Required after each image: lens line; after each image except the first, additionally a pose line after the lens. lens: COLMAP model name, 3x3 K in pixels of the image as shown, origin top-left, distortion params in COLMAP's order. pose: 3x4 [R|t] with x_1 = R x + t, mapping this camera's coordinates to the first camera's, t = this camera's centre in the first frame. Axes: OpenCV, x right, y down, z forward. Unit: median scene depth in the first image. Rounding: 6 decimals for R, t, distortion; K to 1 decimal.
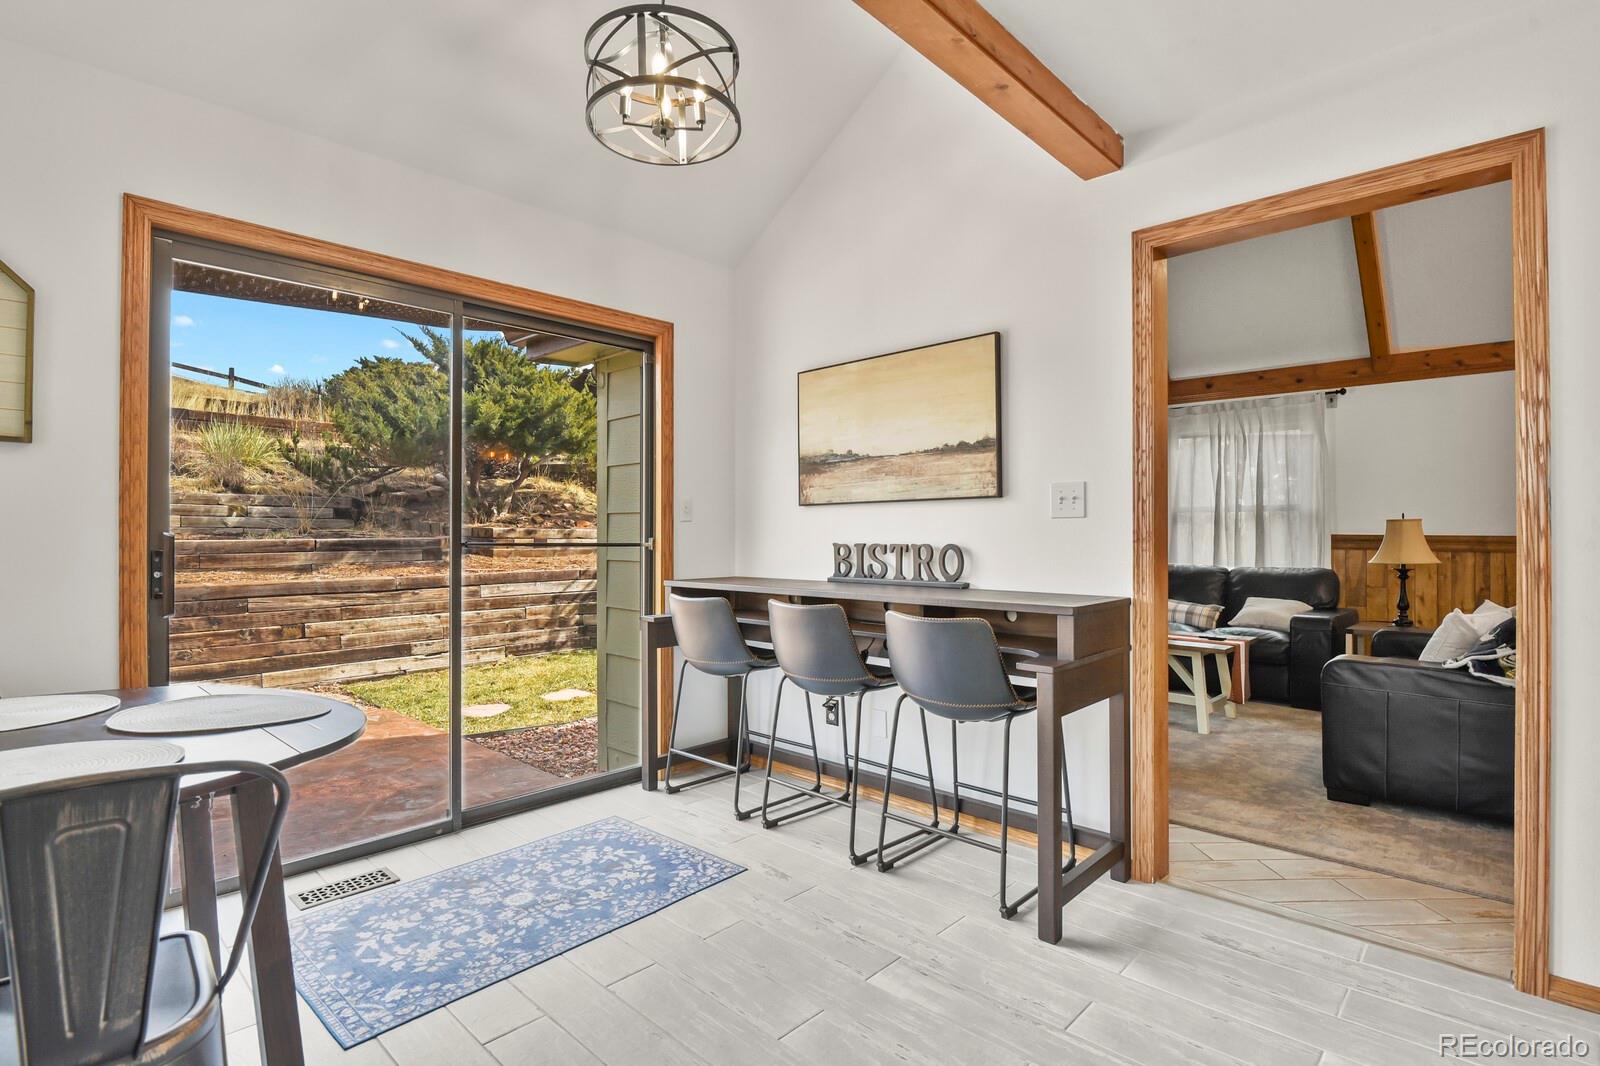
lens RADIAL K [[776.2, 0, 810.4], [0, 776.2, 530.5], [0, 0, 1]] dist [-0.014589, -0.004108]
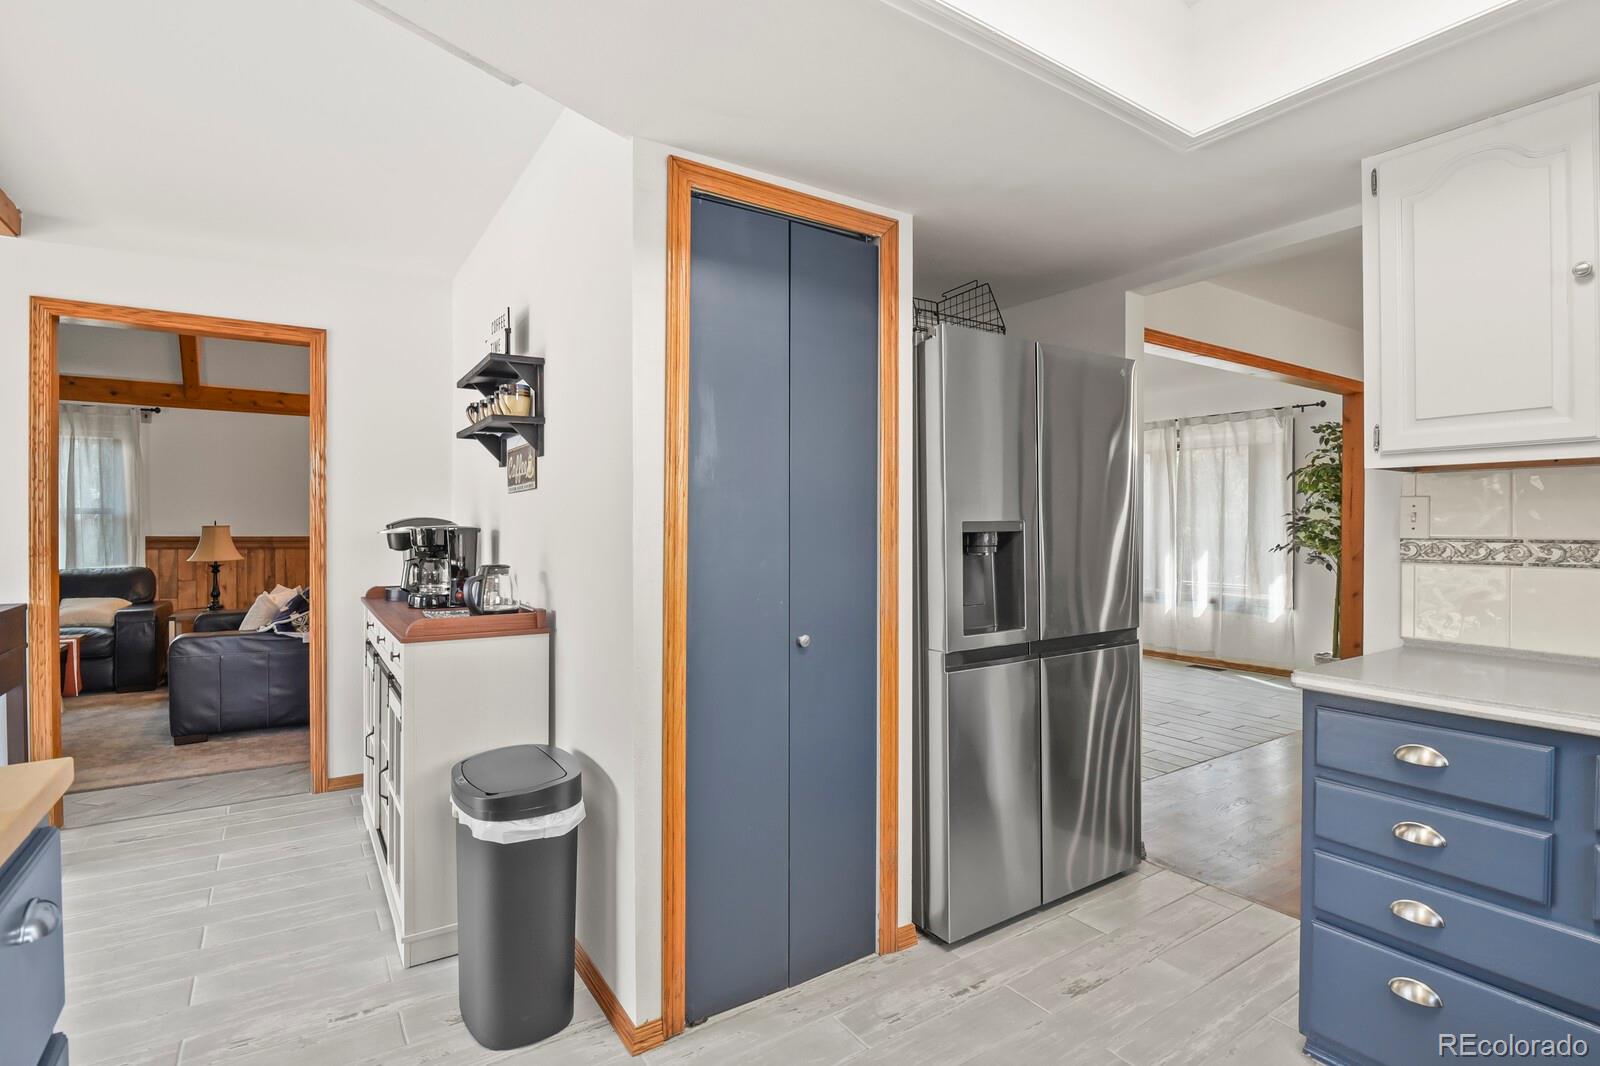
lens RADIAL K [[776.2, 0, 808.6], [0, 776.2, 527.6], [0, 0, 1]] dist [-0.014589, -0.004108]
pose [[0.219173, -0.002527, 0.975683, -0.250282], [-0.006088, 0.999974, 0.003957, -0.022476], [-0.975667, -0.006807, 0.219152, -0.231833]]
